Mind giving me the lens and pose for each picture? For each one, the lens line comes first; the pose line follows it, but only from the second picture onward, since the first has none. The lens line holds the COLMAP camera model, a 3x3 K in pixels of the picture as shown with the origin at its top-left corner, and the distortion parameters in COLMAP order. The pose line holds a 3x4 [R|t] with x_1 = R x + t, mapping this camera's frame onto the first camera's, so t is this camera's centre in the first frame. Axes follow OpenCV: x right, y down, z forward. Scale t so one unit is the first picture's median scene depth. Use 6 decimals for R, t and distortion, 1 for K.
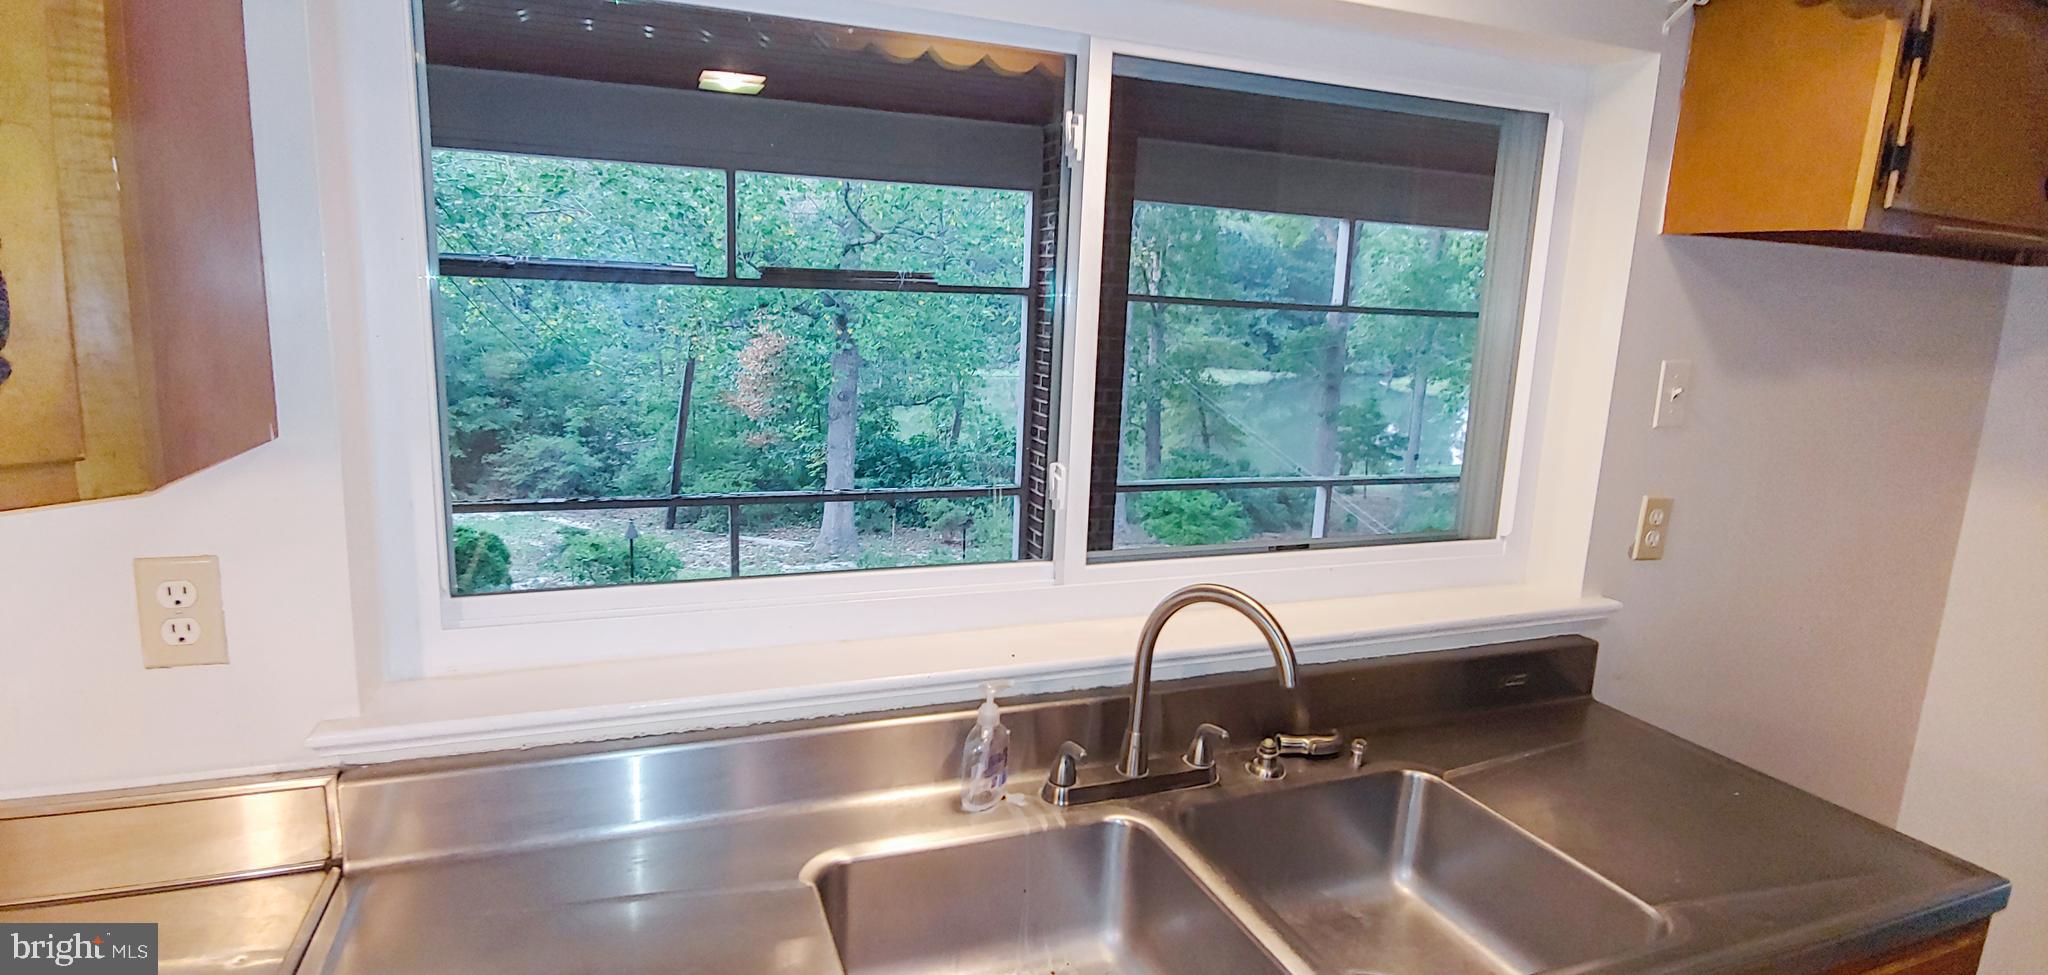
lens RADIAL K [[1024.2, 0, 1024.0], [0, 1024.2, 487.5], [0, 0, 1]] dist [-0.012977, 0.000085]
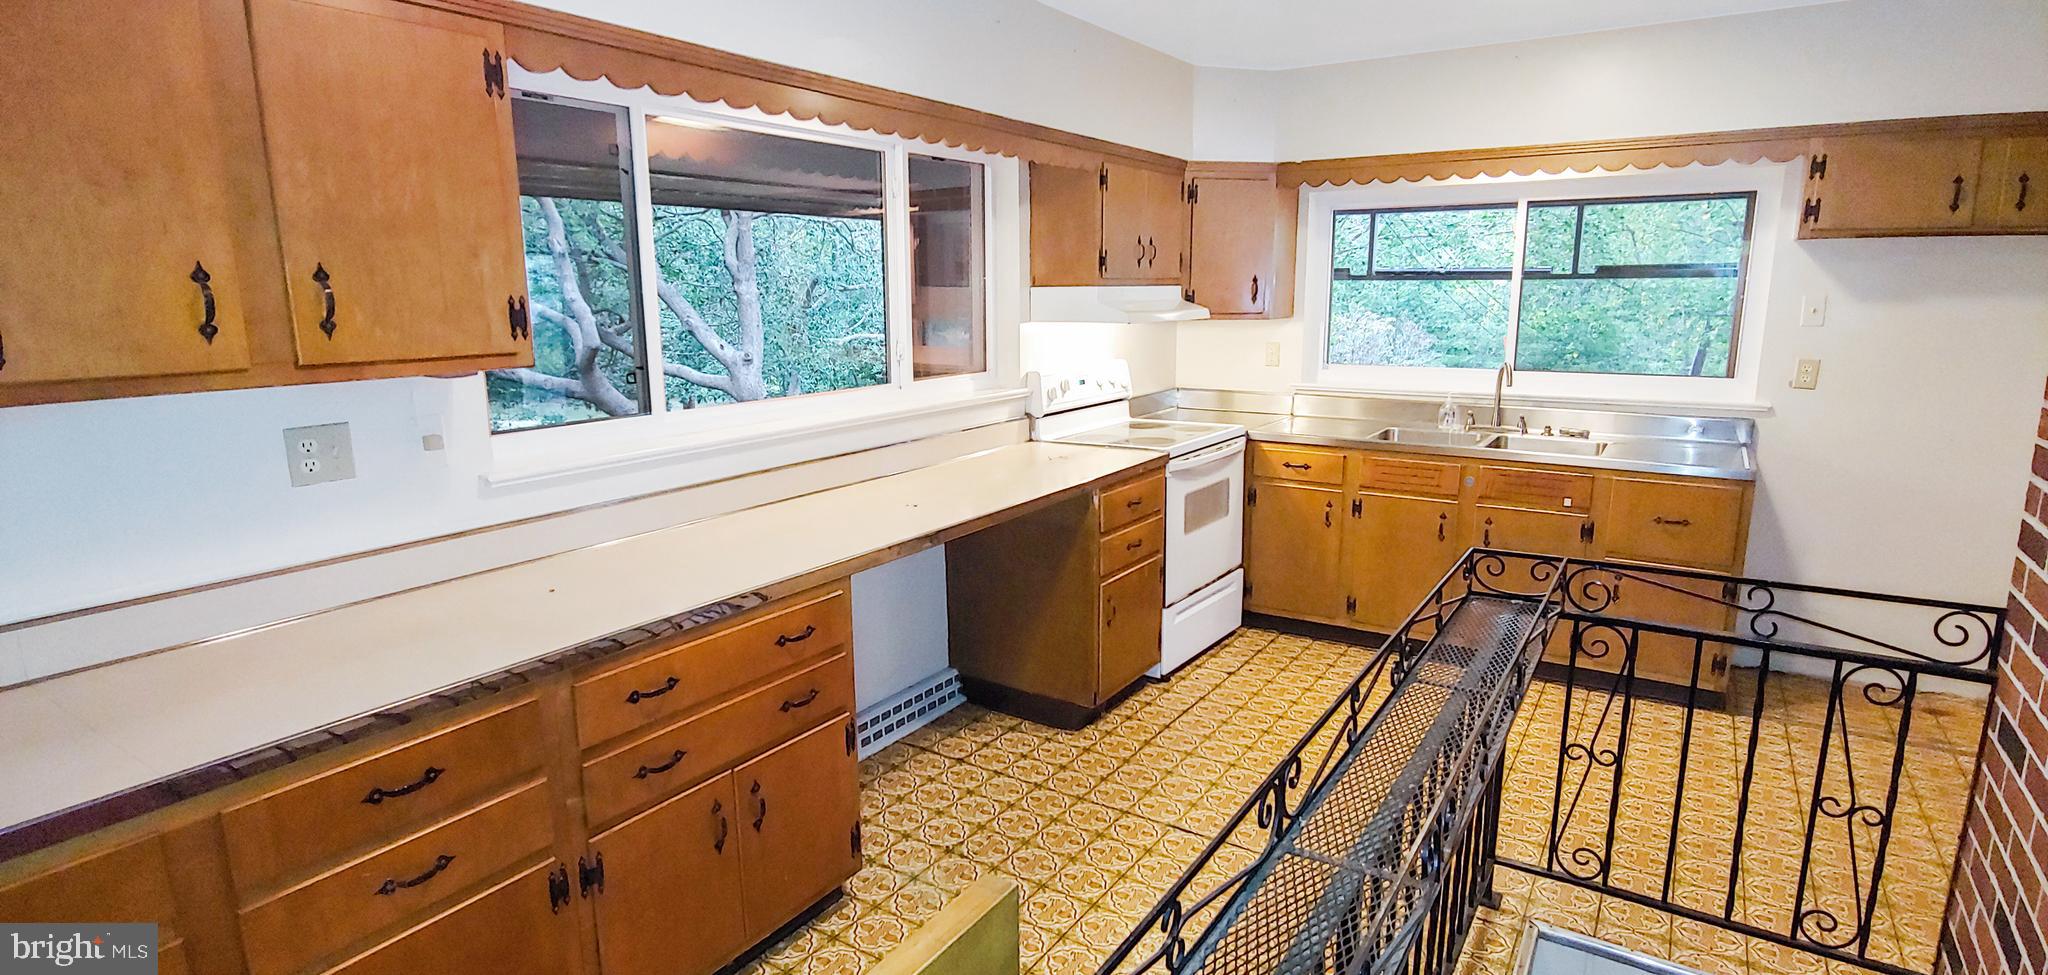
lens RADIAL K [[1024.2, 0, 1024.0], [0, 1024.2, 487.5], [0, 0, 1]] dist [-0.012977, 0.000085]
pose [[0.579293, 0.115806, -0.806851, 0.531384], [-0.116322, 0.991470, 0.058789, 0.129216], [0.806777, 0.059798, 0.587822, -0.594491]]
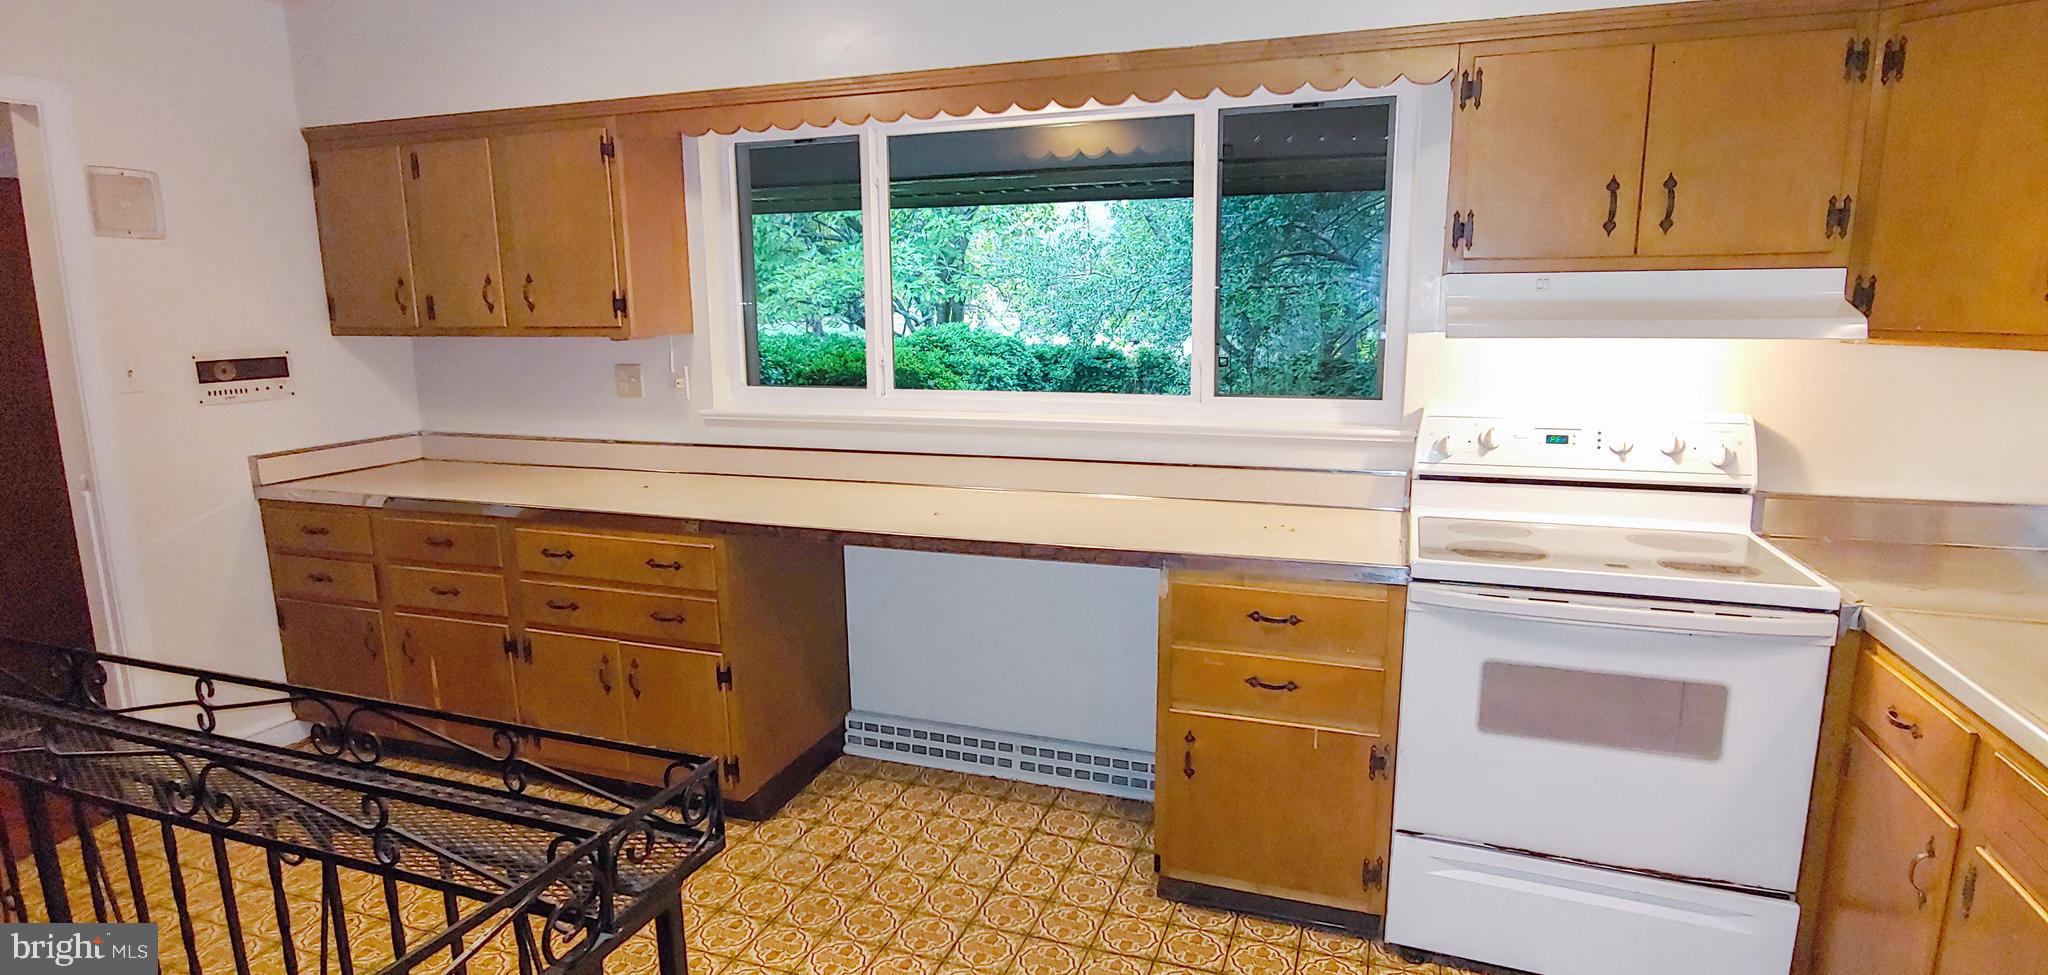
lens RADIAL K [[1037.3, 0, 1024.0], [0, 1037.3, 487.5], [0, 0, 1]] dist [-0.020337, -0.000244]
pose [[-0.656874, 0.108235, -0.746191, 0.399010], [-0.147784, 0.951967, 0.268177, 0.005852], [0.739376, 0.286434, -0.609327, 0.103146]]
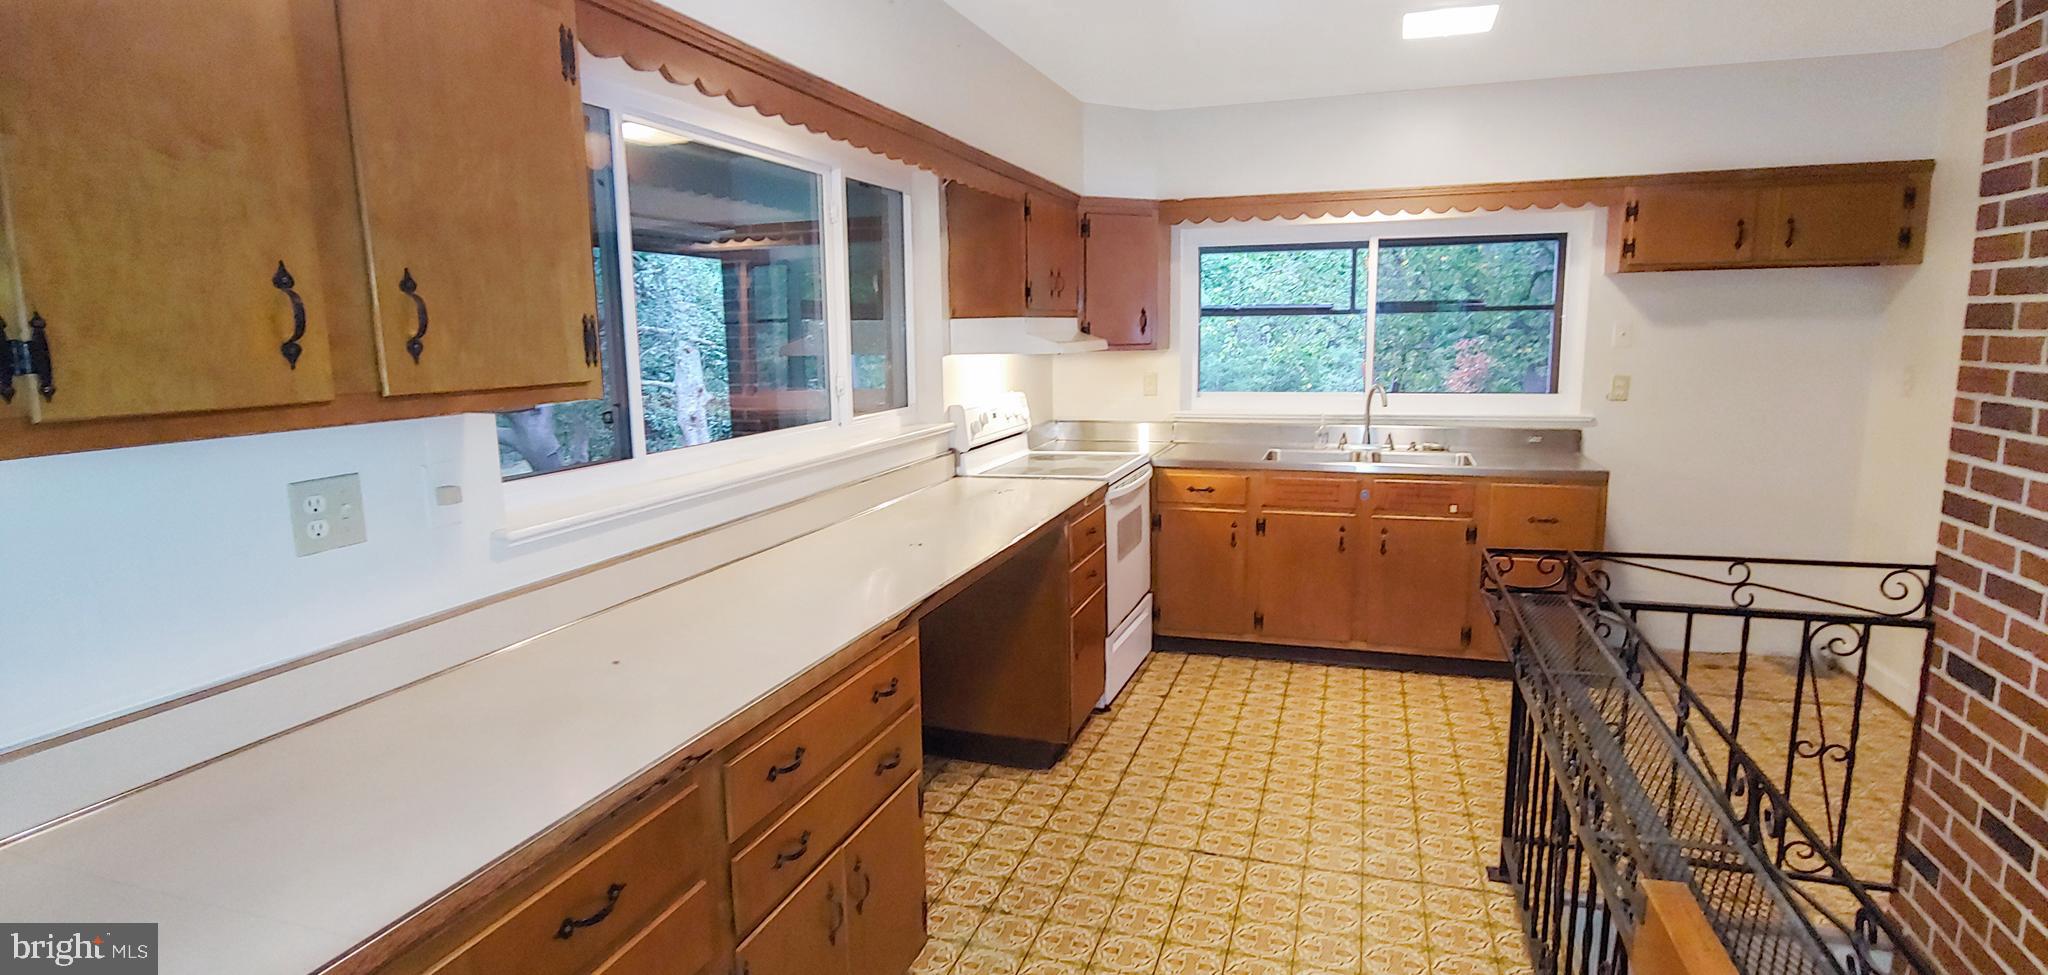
lens RADIAL K [[1024.2, 0, 1024.0], [0, 1024.2, 487.5], [0, 0, 1]] dist [-0.012977, 0.000085]
pose [[0.769748, 0.048373, -0.636512, 0.410288], [-0.069300, 0.997564, -0.007994, 0.152183], [0.634575, 0.050264, 0.771225, -0.695253]]
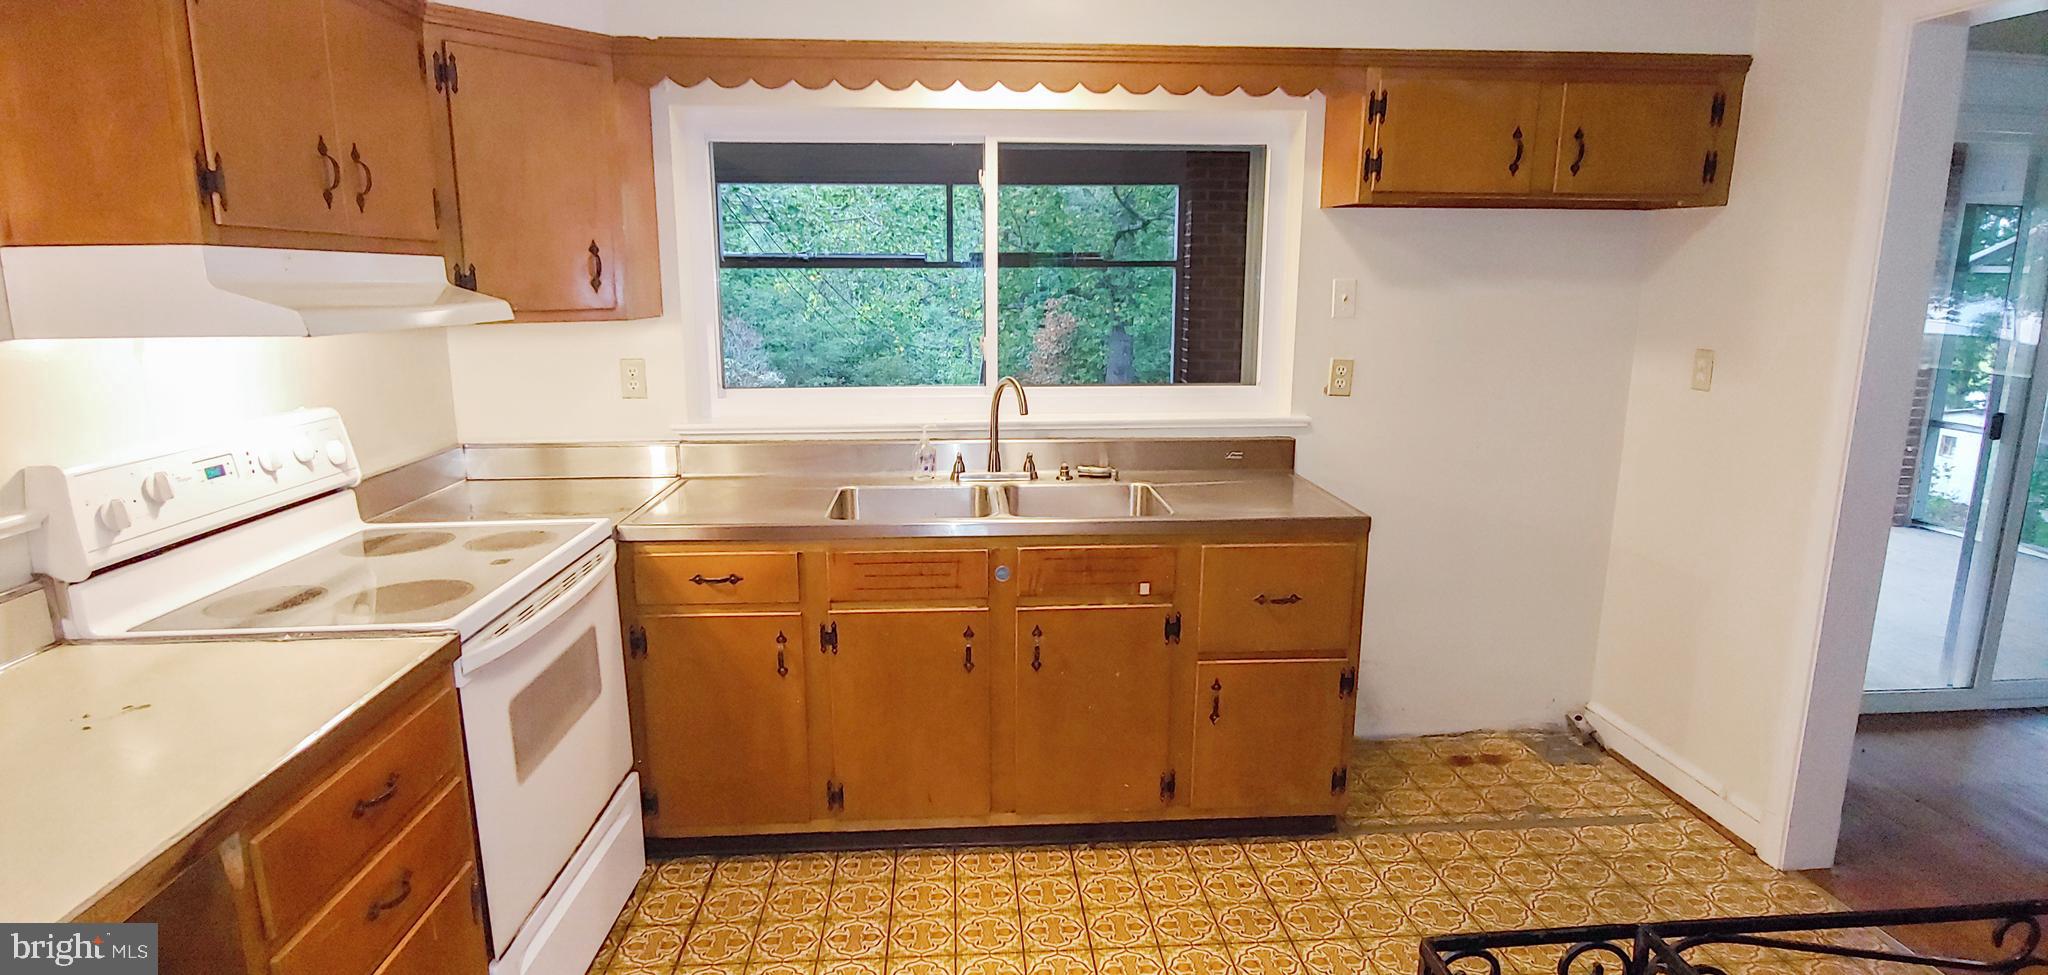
lens RADIAL K [[1024.2, 0, 1024.0], [0, 1024.2, 487.5], [0, 0, 1]] dist [-0.012977, 0.000085]
pose [[0.954019, 0.022368, -0.298911, 0.234446], [-0.018283, 0.999697, 0.016455, 0.078173], [0.299189, -0.010234, 0.954139, -0.306982]]
